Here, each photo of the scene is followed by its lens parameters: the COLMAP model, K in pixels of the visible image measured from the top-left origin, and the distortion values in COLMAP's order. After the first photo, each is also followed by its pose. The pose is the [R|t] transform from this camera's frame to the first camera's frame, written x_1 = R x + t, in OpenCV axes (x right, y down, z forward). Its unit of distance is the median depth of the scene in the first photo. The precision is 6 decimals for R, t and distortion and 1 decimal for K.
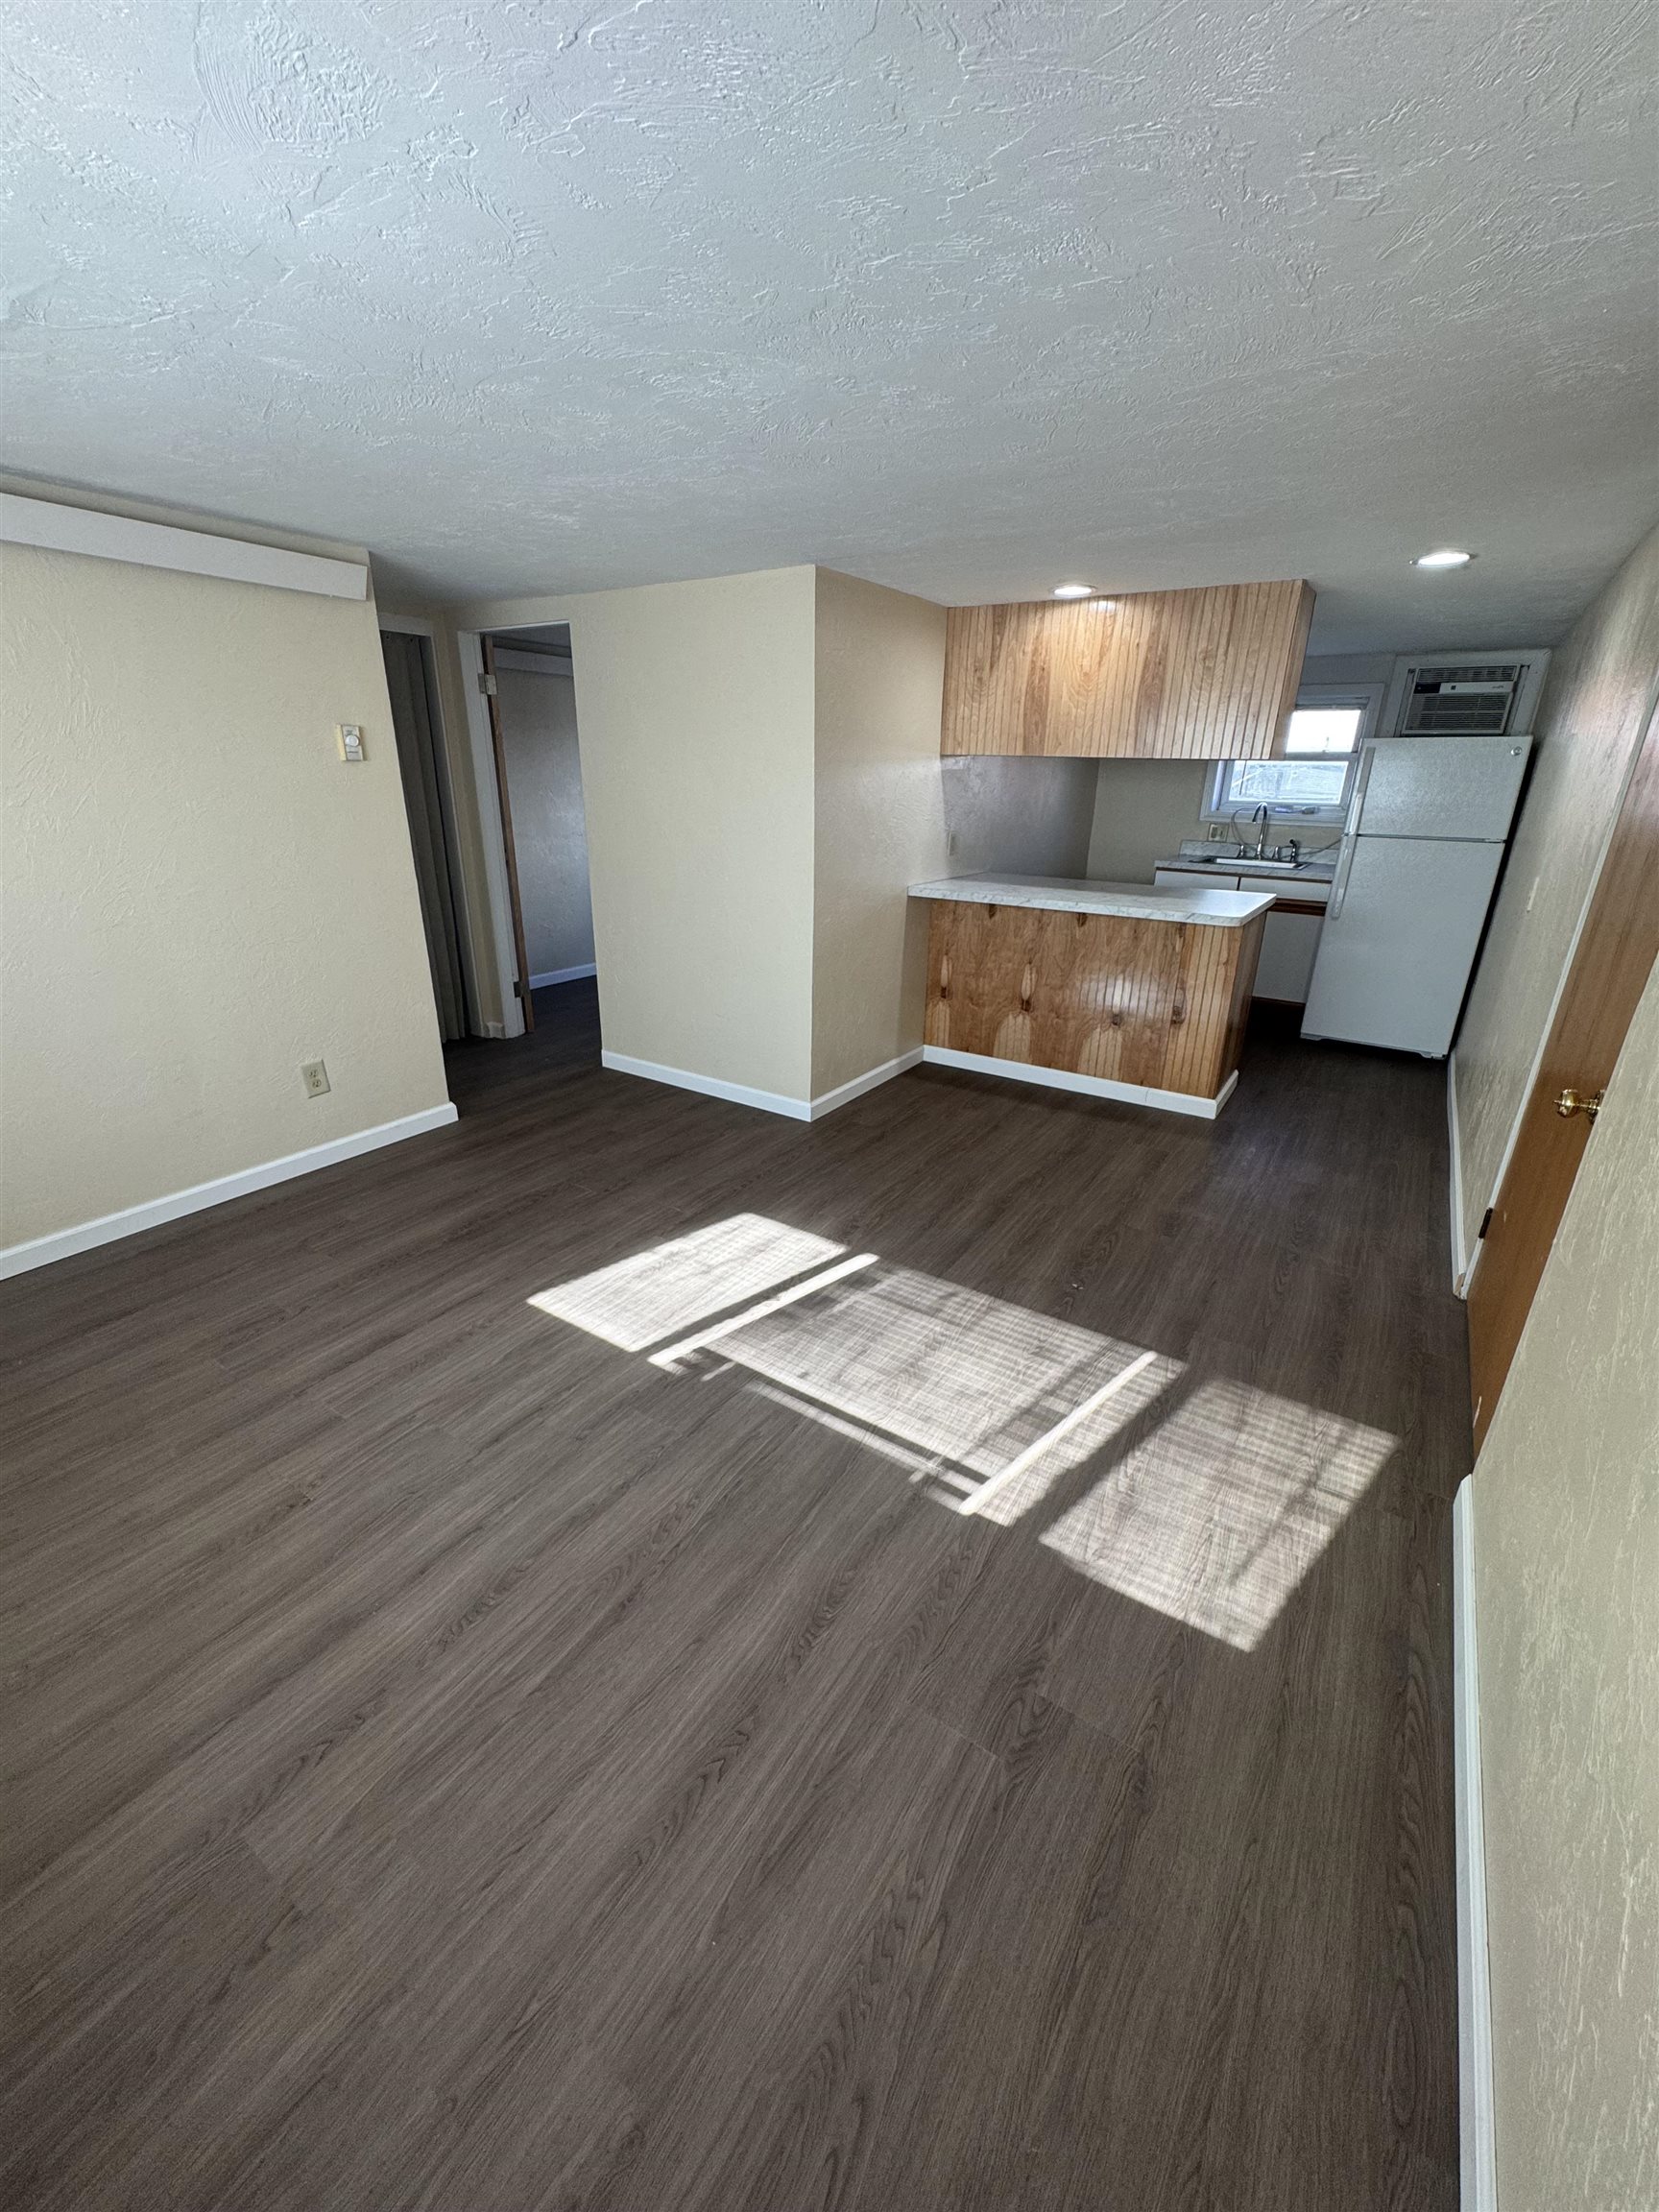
lens RADIAL K [[883.8, 0, 821.4], [0, 883.8, 1108.9], [0, 0, 1]] dist [-0.011303, 0.001464]
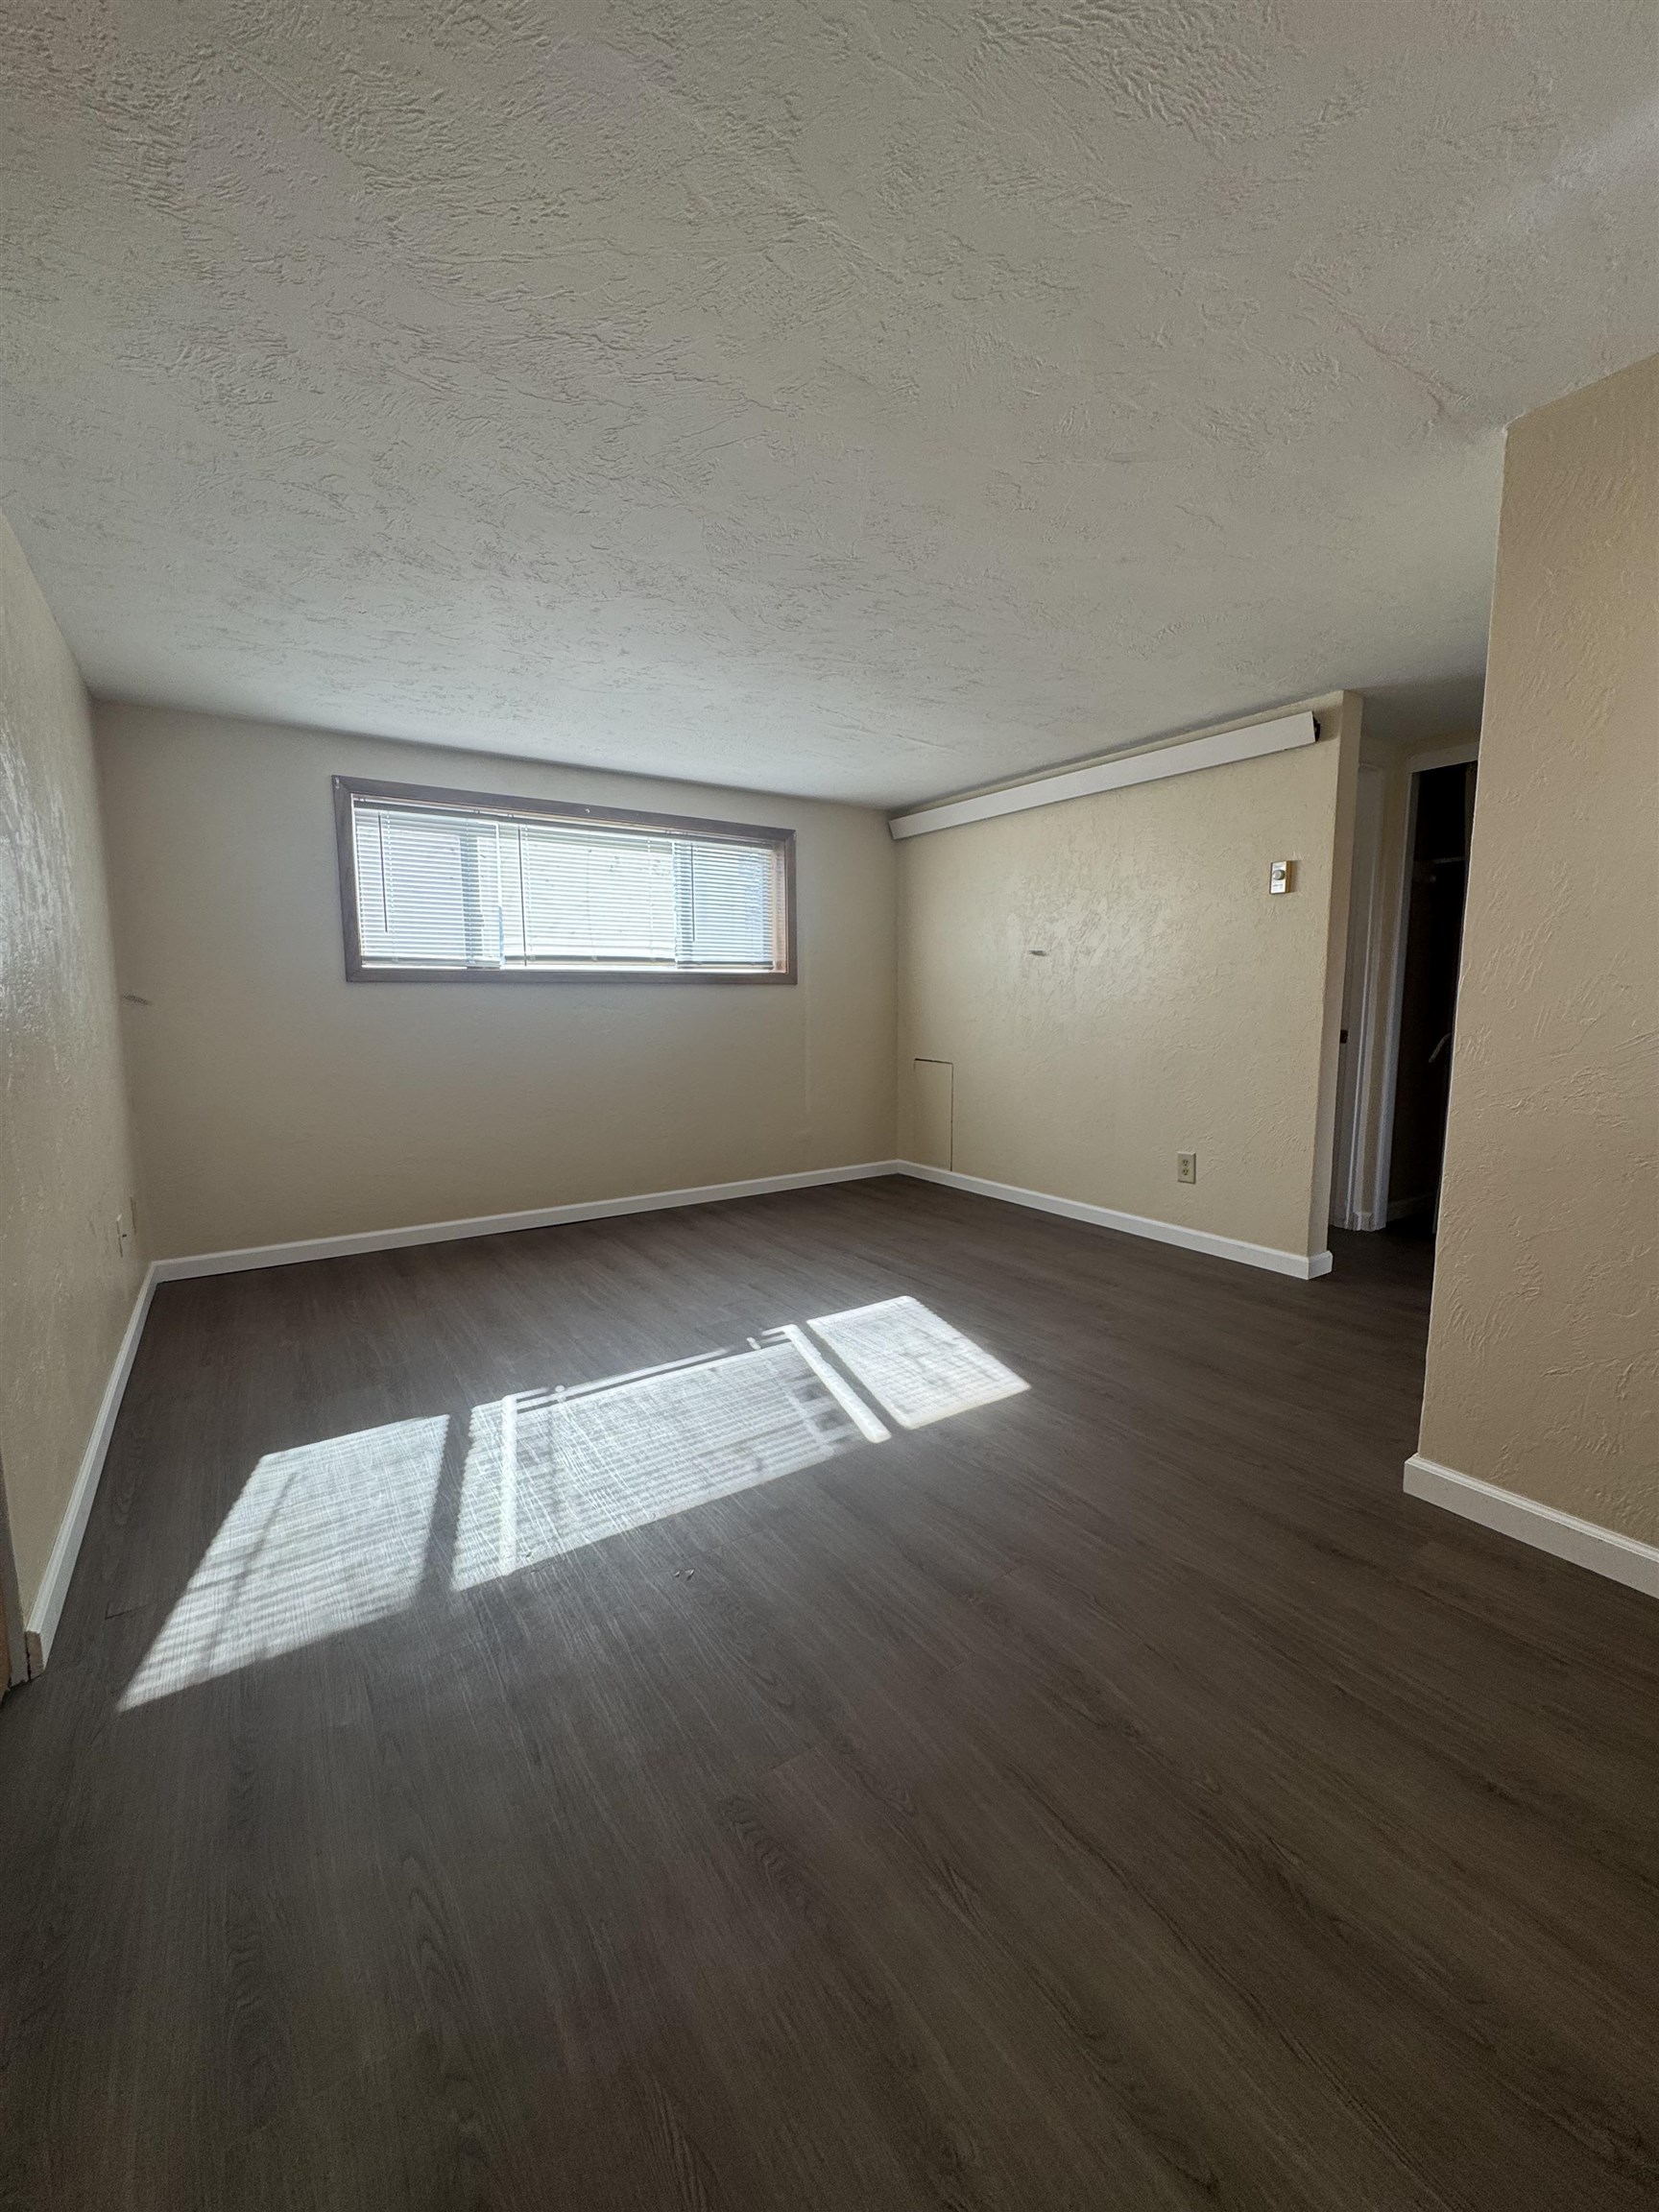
lens RADIAL K [[883.8, 0, 843.5], [0, 883.8, 1101.4], [0, 0, 1]] dist [-0.011303, 0.001464]
pose [[-0.376490, 0.095264, -0.921510, 0.591893], [-0.341577, 0.910344, 0.233664, -0.211259], [0.861150, 0.402739, -0.310196, 0.869889]]
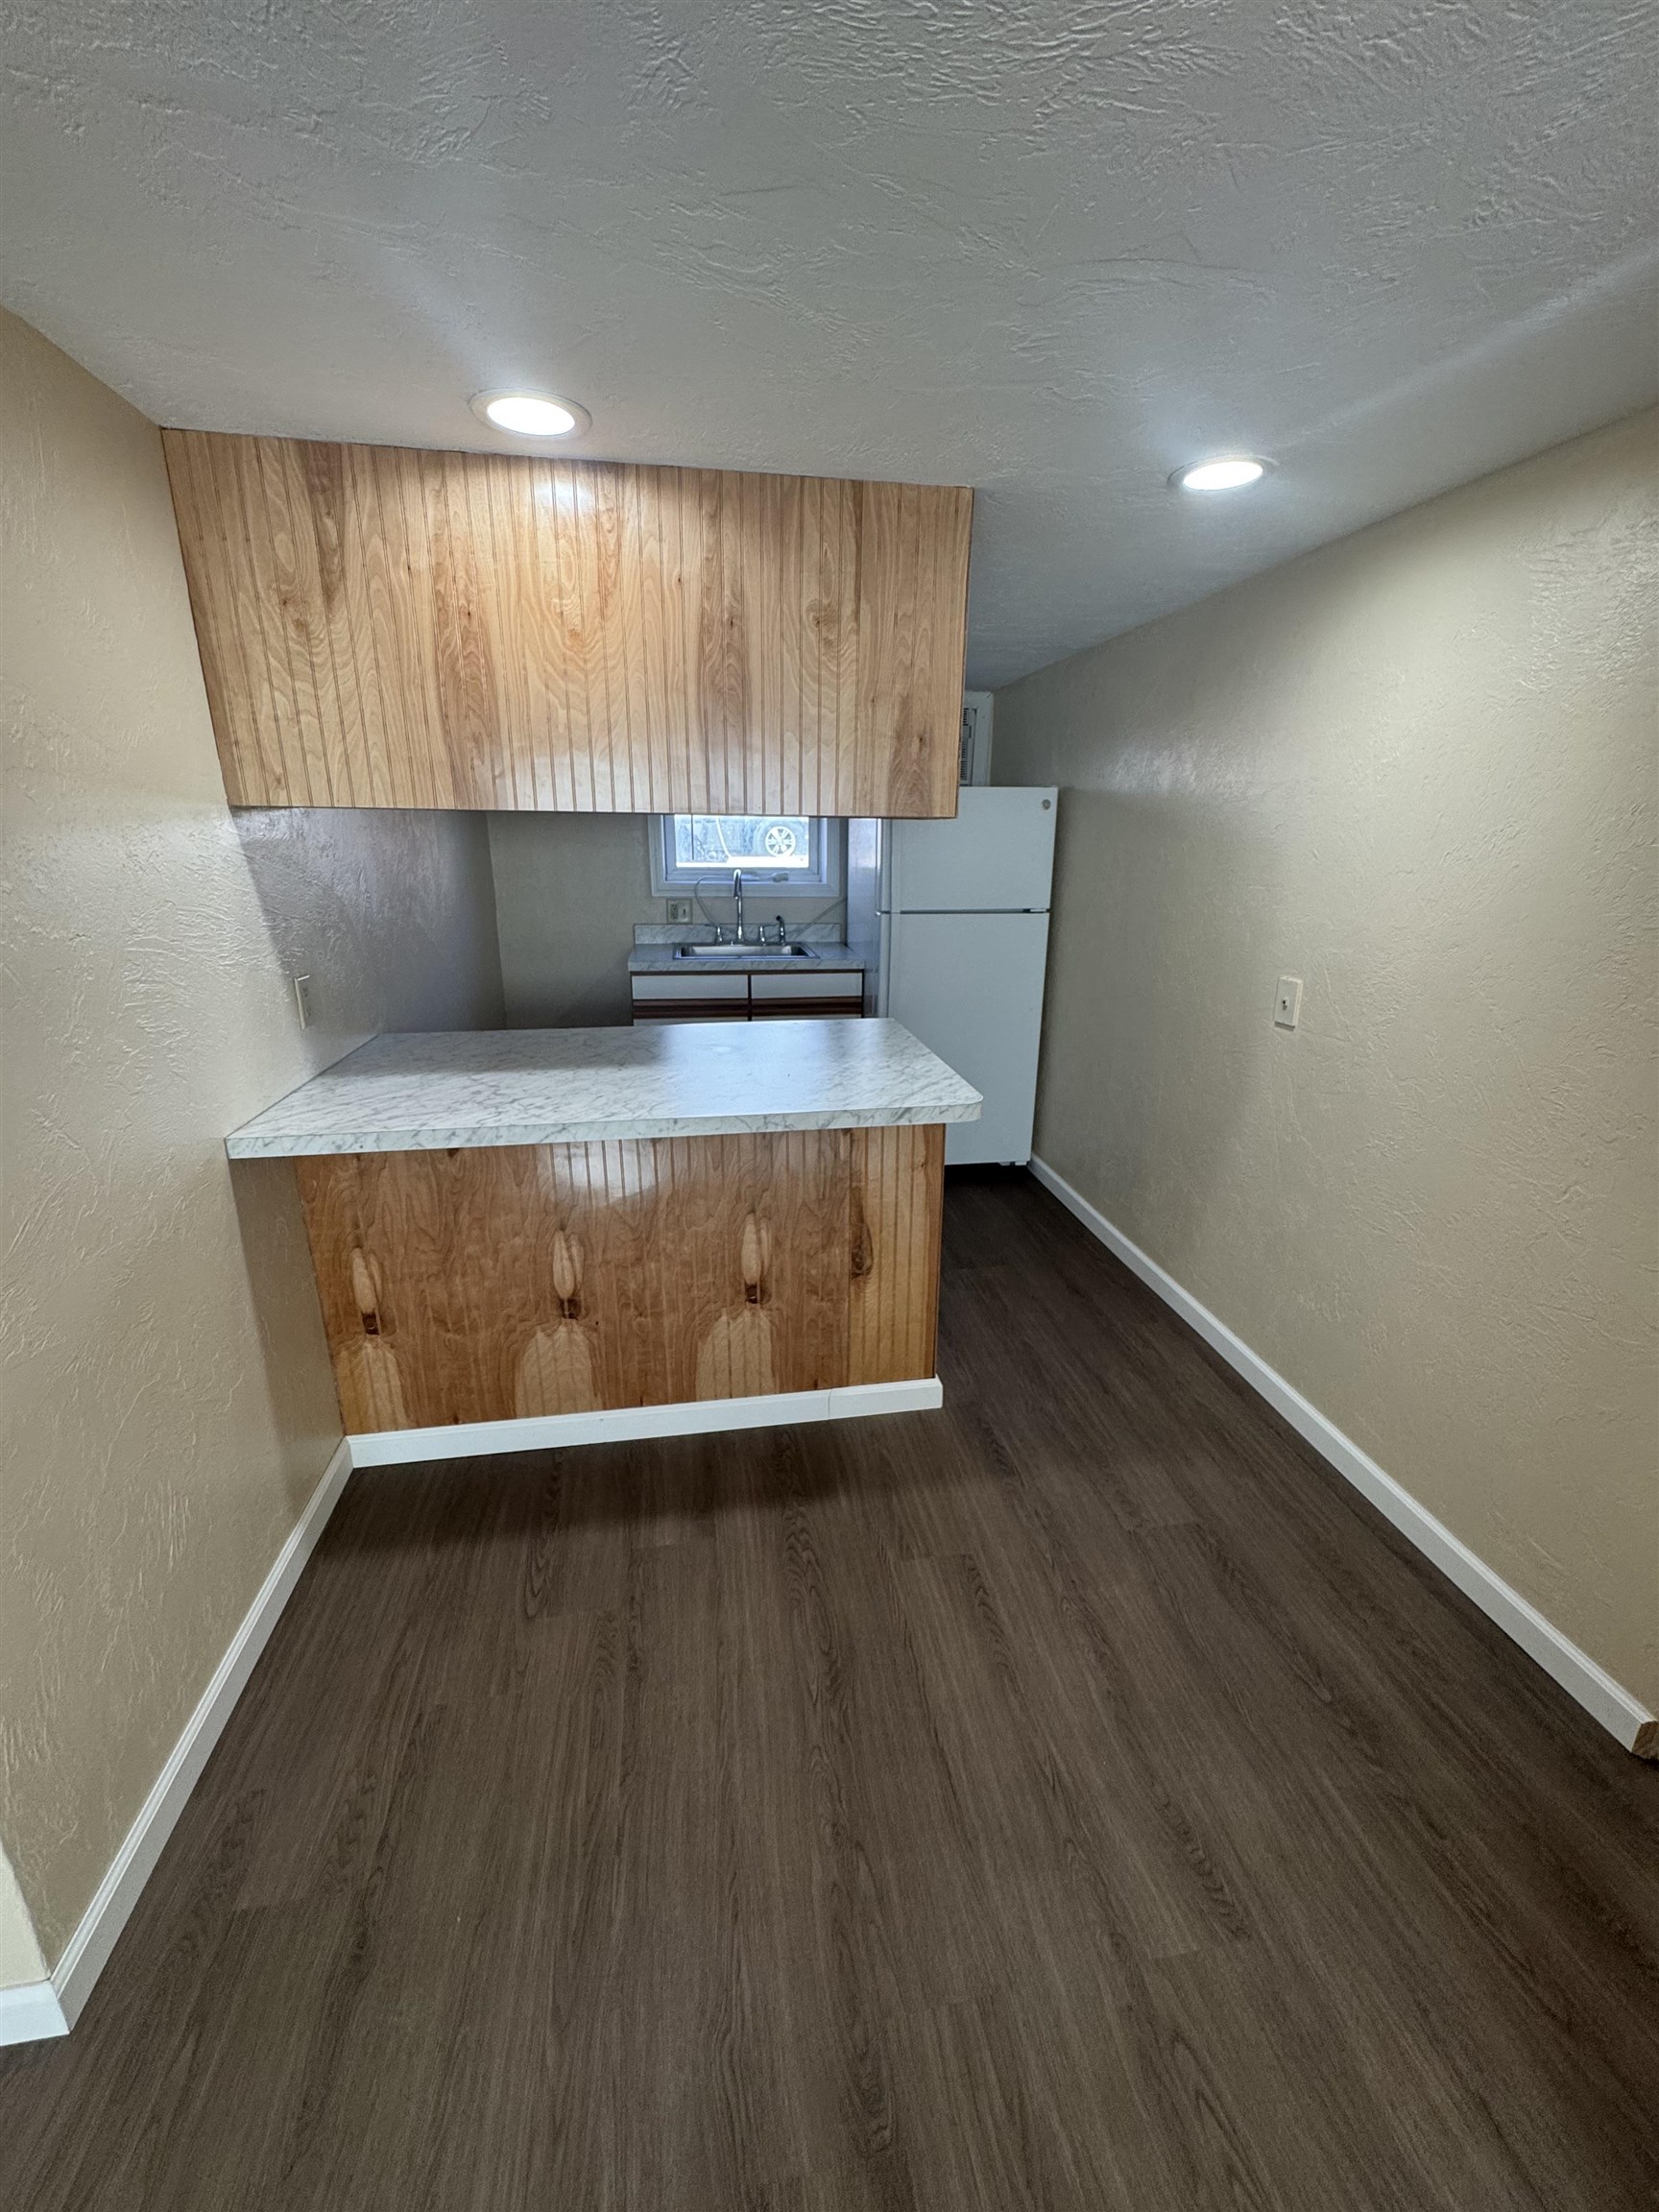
lens RADIAL K [[883.8, 0, 841.8], [0, 883.8, 1100.4], [0, 0, 1]] dist [-0.011303, 0.001464]
pose [[0.725322, -0.210115, 0.655561, 0.054046], [0.249273, 0.967822, 0.034399, -0.252522], [-0.641694, 0.138464, 0.754359, 0.628928]]
